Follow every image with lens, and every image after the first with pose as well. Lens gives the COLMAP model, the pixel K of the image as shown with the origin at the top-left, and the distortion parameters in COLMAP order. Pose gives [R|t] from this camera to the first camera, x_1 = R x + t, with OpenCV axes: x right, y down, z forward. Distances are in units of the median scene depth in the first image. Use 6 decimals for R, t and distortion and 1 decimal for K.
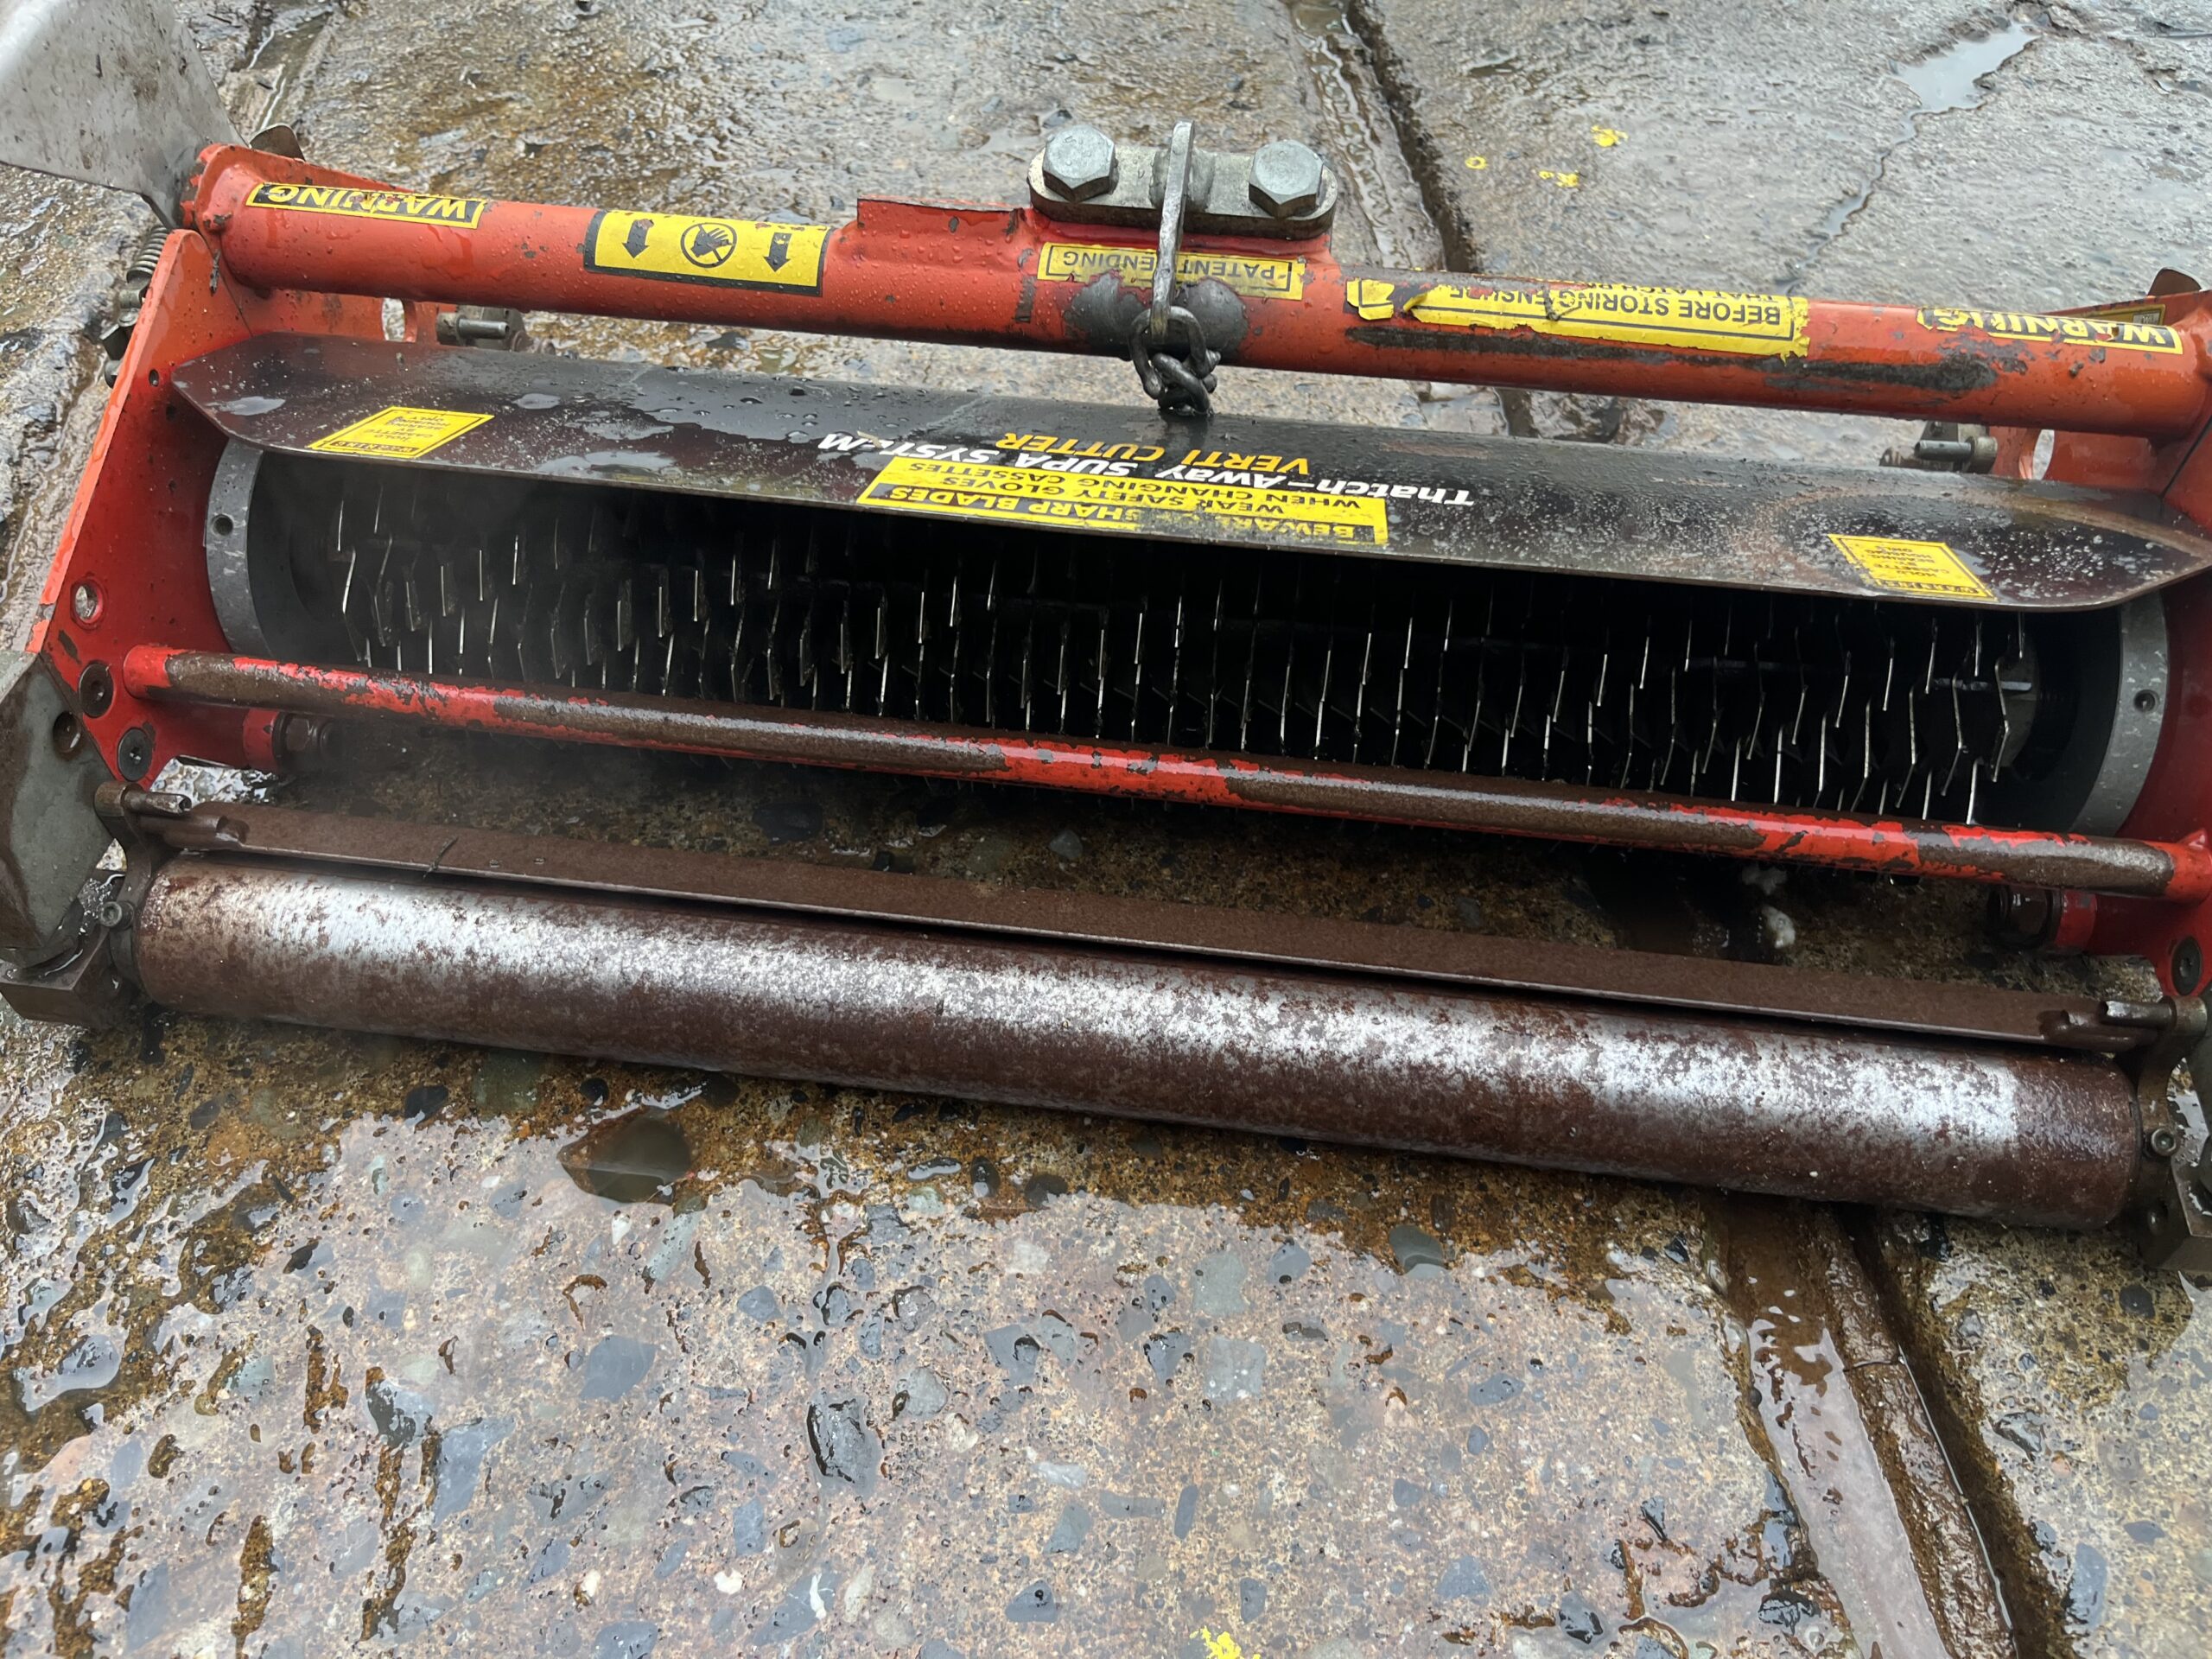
lens RADIAL K [[1633.5, 0, 1105.6], [0, 1633.5, 838.6], [0, 0, 1]] dist [0.003656, 0.001716]
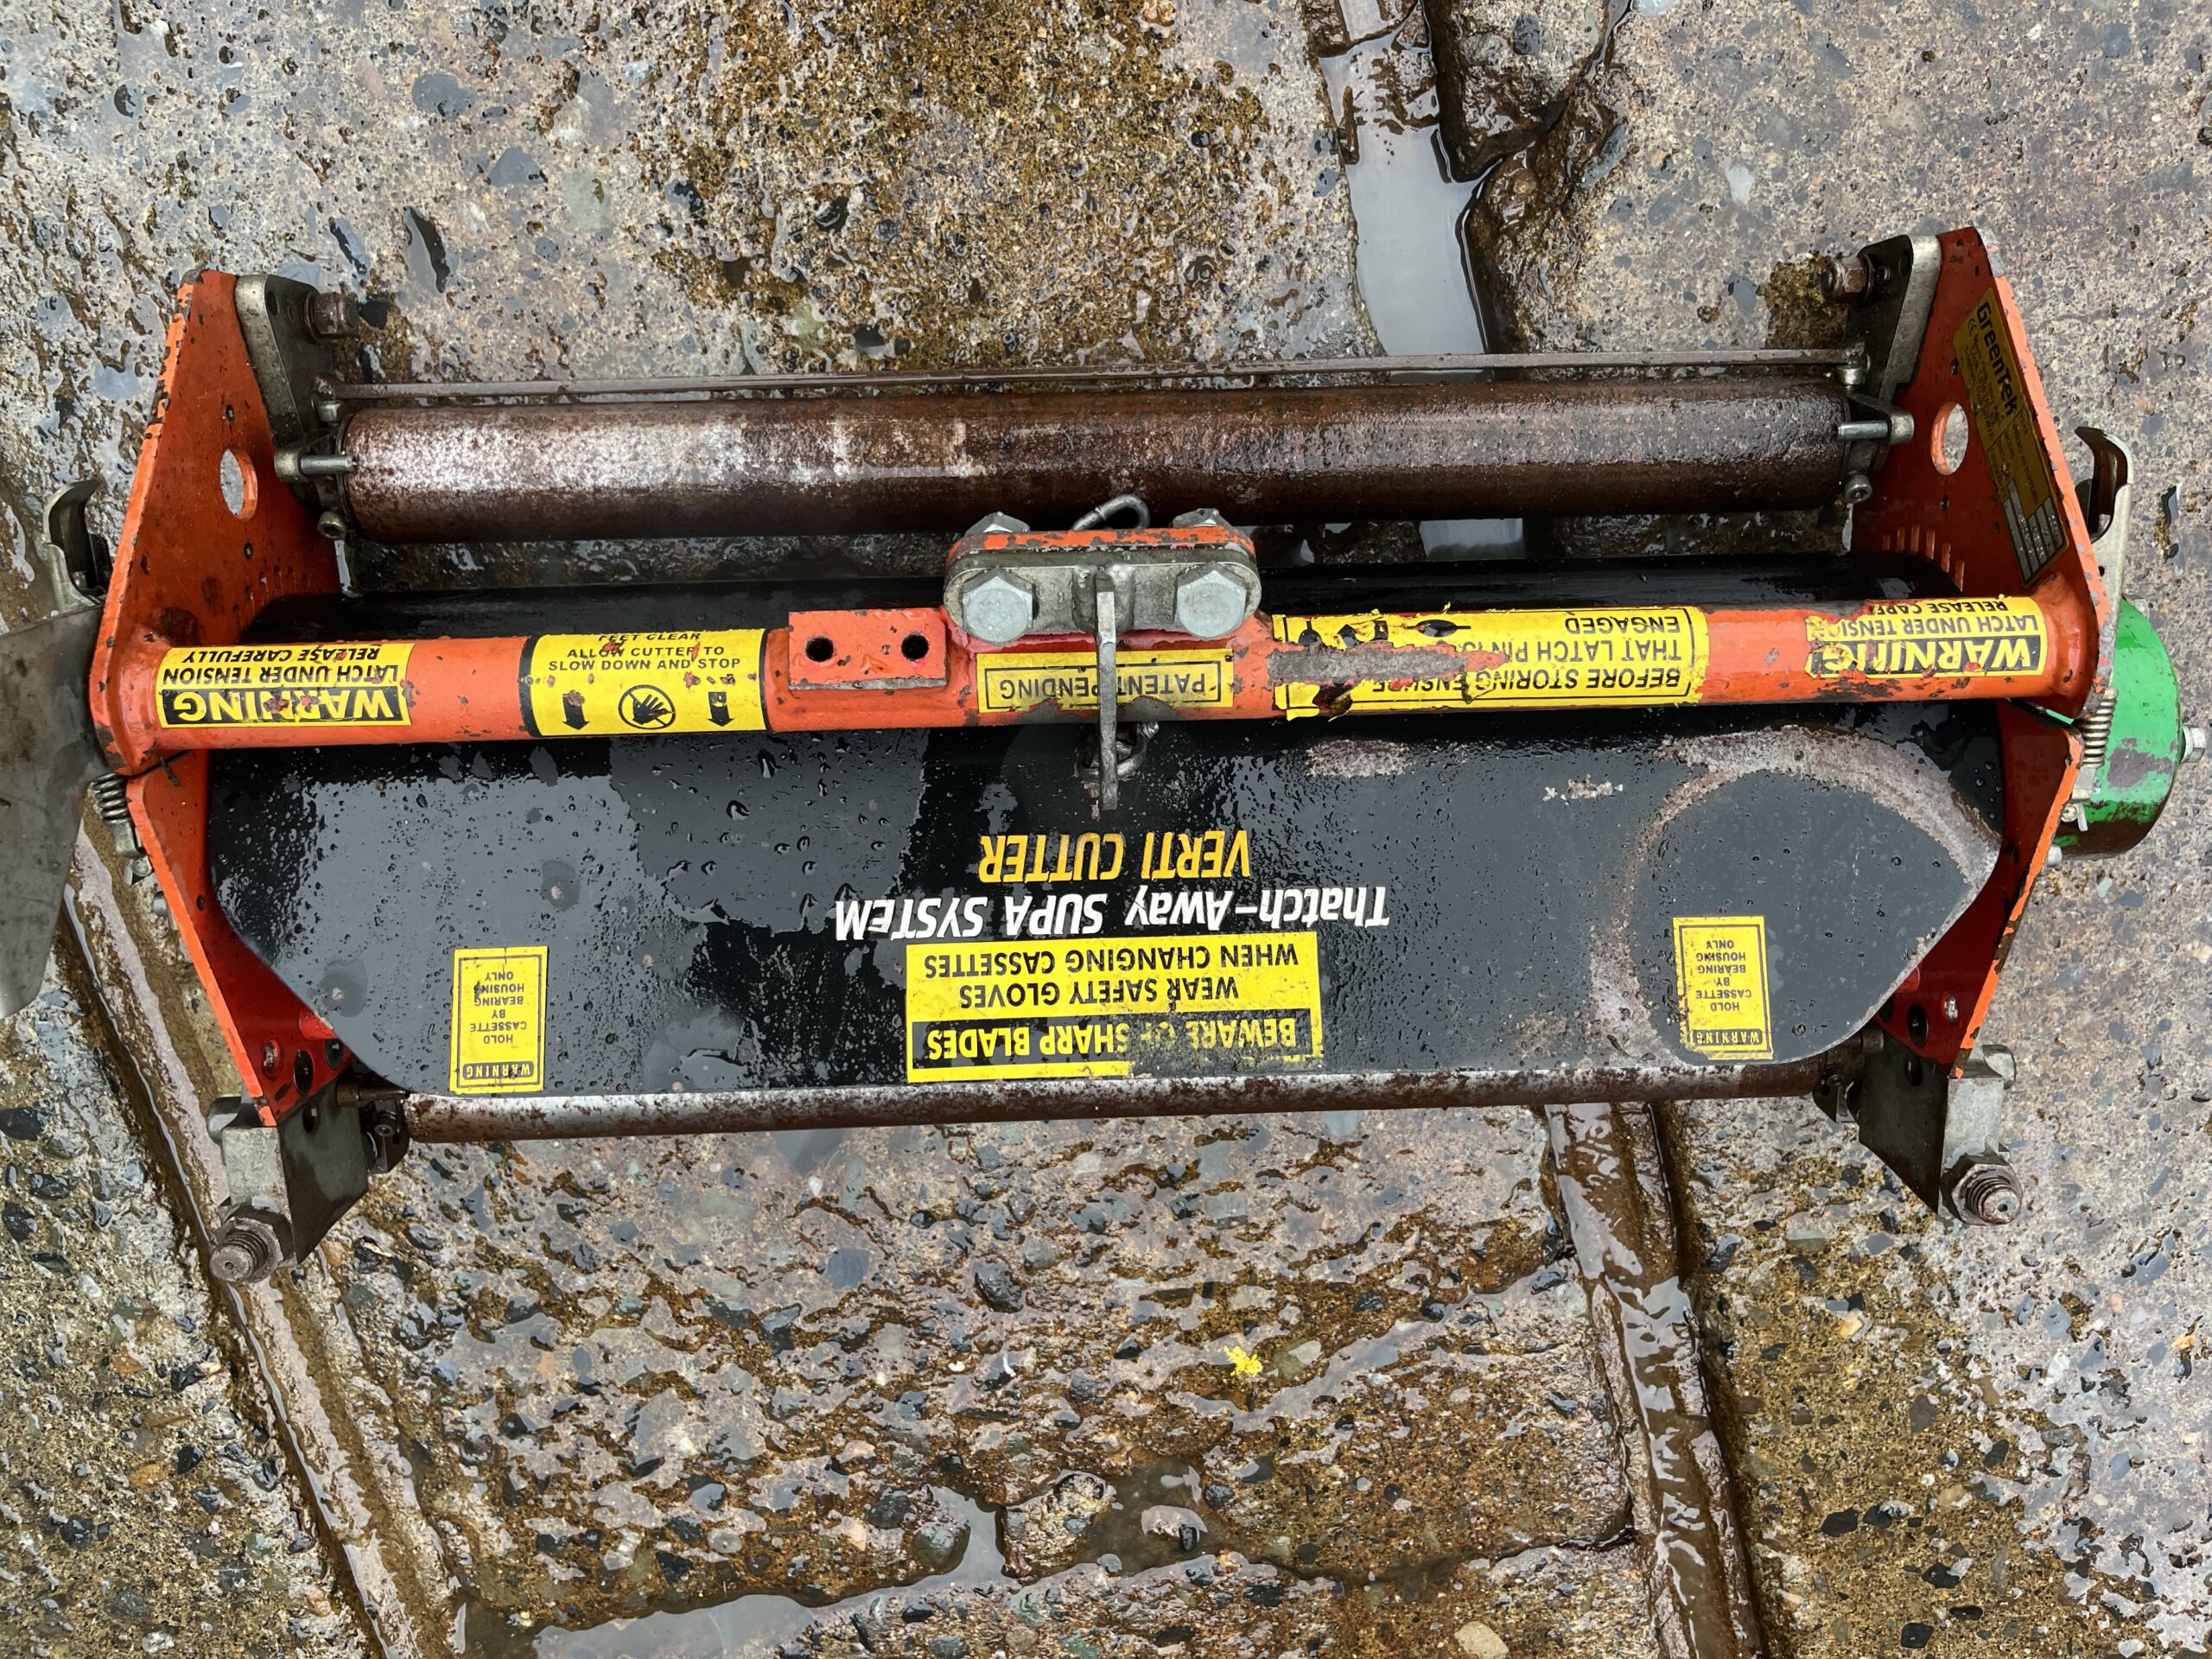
lens RADIAL K [[1533.1, 0, 1106.8], [0, 1533.1, 911.4], [0, 0, 1]] dist [0.038762, -0.061304]
pose [[0.987401, -0.156311, -0.024634, 0.044344], [0.117972, 0.623403, 0.772950, -1.048494], [-0.105464, -0.766117, 0.633989, 0.286766]]
